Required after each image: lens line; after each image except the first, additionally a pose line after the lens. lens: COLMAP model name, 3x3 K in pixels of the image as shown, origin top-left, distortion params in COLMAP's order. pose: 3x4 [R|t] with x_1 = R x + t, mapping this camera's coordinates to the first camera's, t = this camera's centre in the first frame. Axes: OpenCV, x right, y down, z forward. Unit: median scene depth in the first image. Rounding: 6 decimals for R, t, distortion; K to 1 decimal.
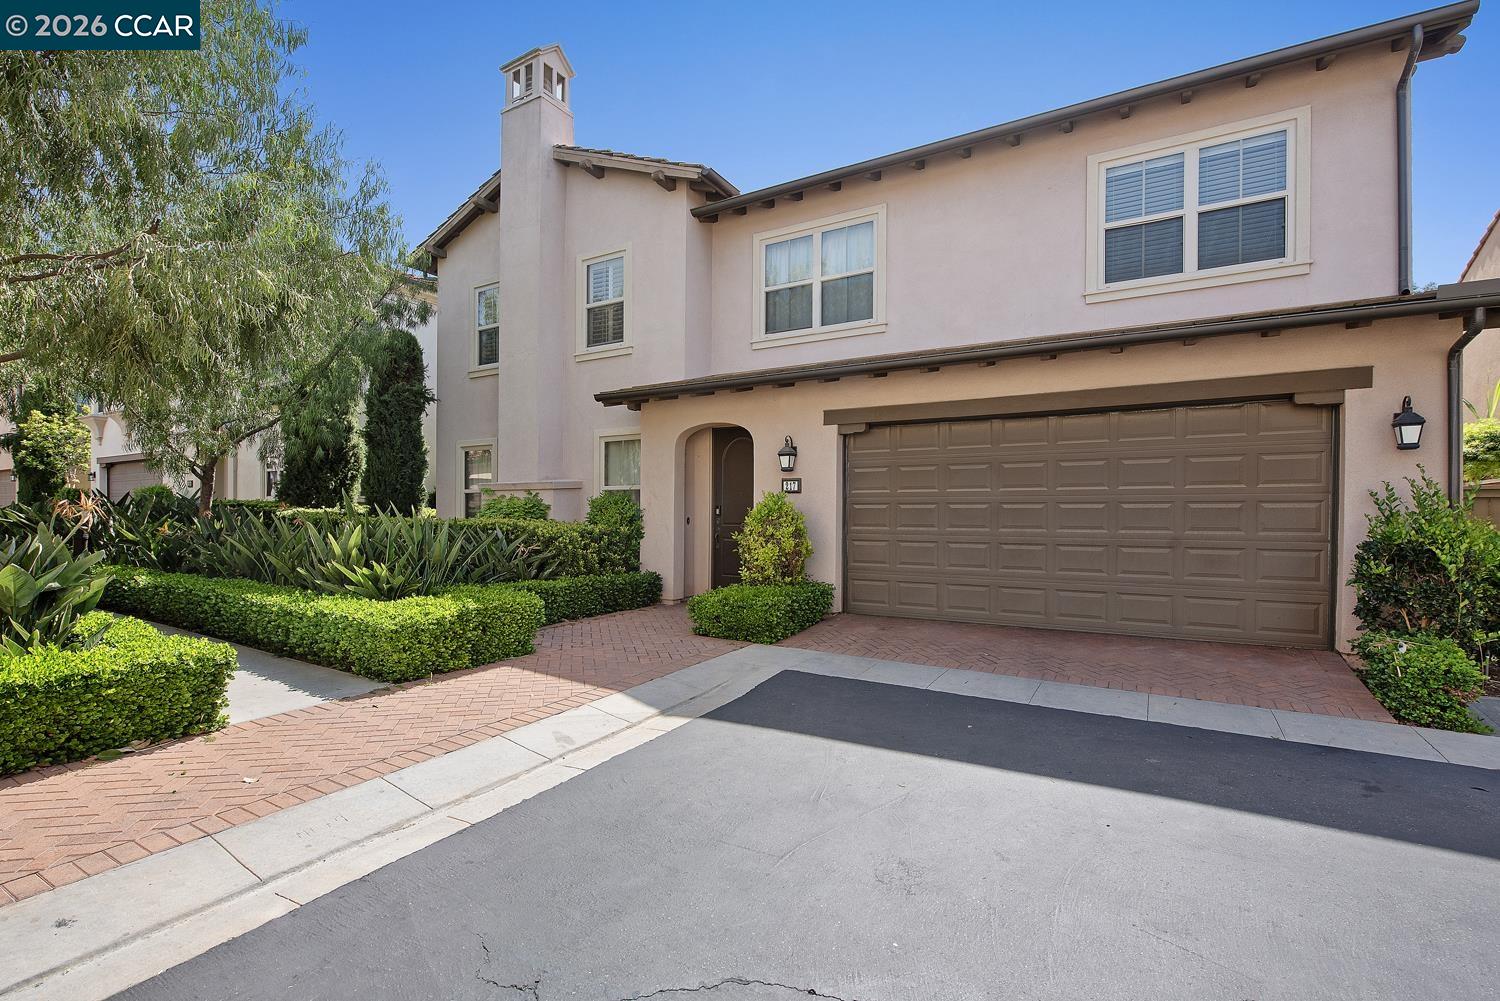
lens RADIAL K [[674.9, 0, 746.7], [0, 674.9, 516.4], [0, 0, 1]] dist [-0.003955, -0.000985]
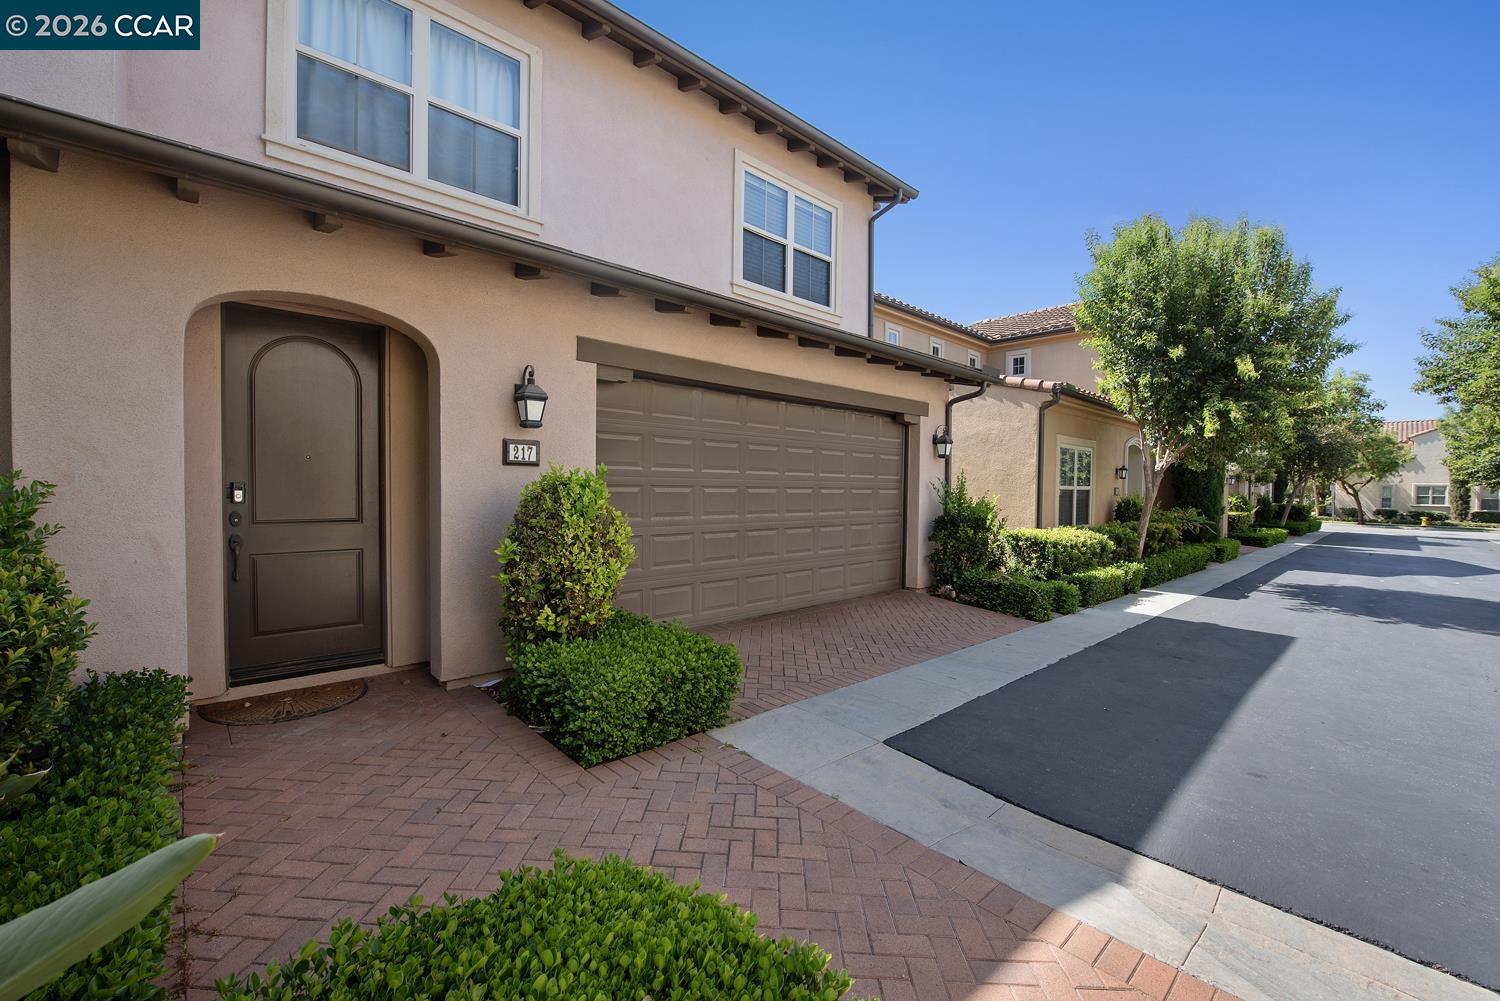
lens RADIAL K [[635.4, 0, 750.0], [0, 635.4, 500.5], [0, 0, 1]] dist [-0.001775, -0.000225]
pose [[0.274886, -0.016867, 0.961329, -0.416973], [-0.003197, 0.999825, 0.018457, -0.015699], [-0.961471, -0.008147, 0.274784, 0.688174]]
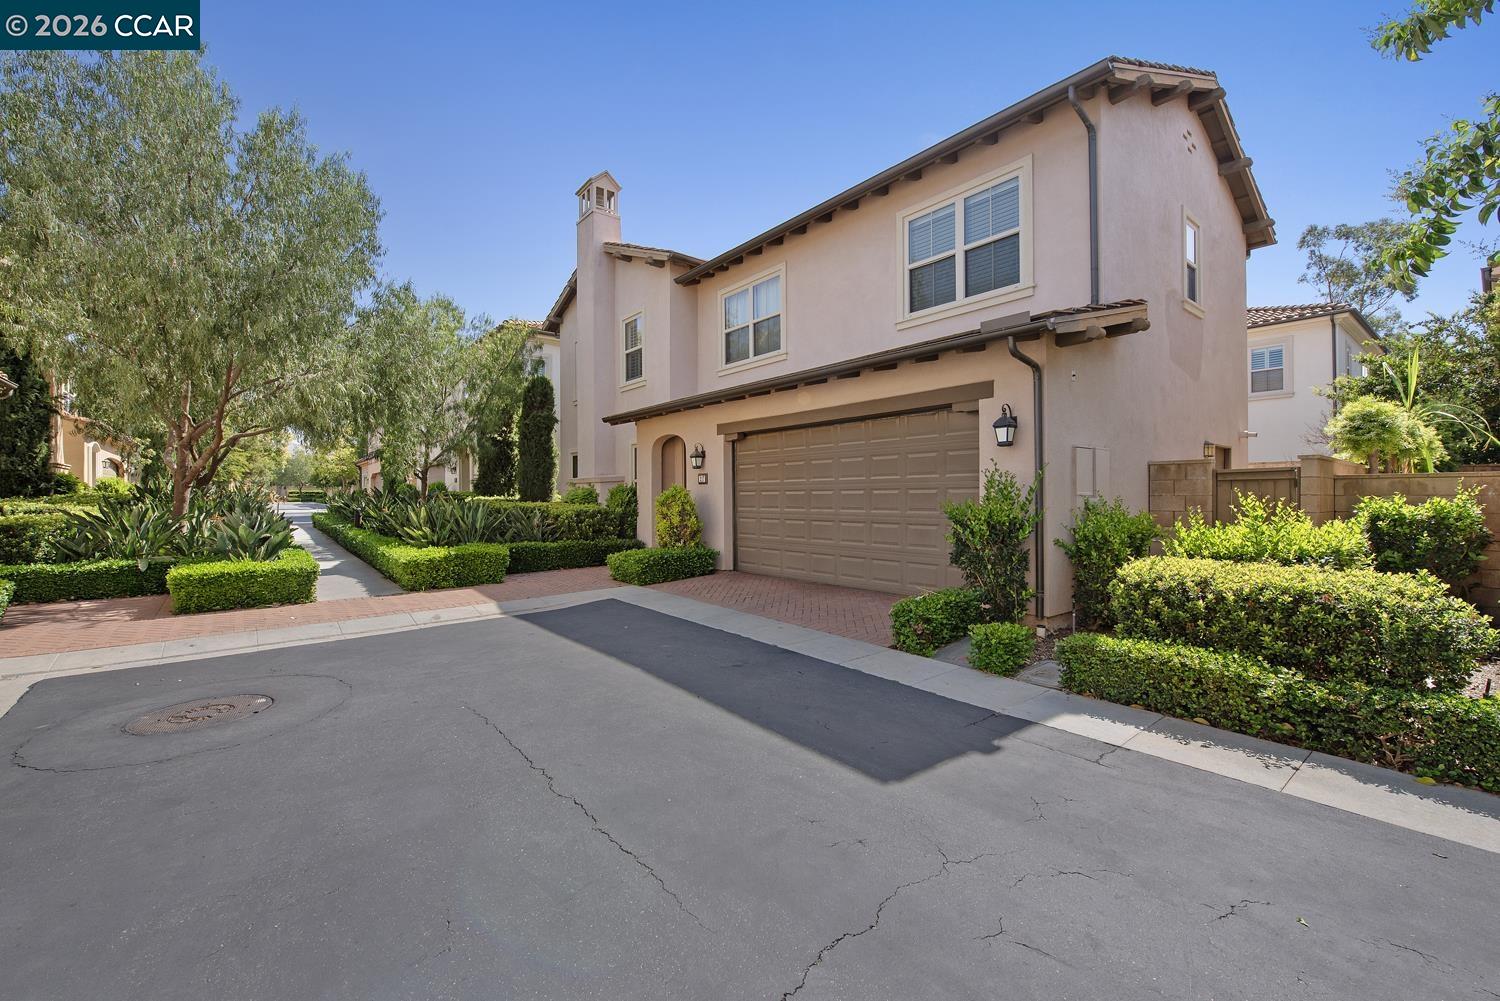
lens RADIAL K [[635.4, 0, 750.0], [0, 635.4, 500.5], [0, 0, 1]] dist [-0.001775, -0.000225]
pose [[0.930716, -0.004728, -0.365712, 0.662255], [0.005685, 0.999983, 0.001539, -0.001810], [0.365699, -0.003512, 0.930727, -0.197175]]
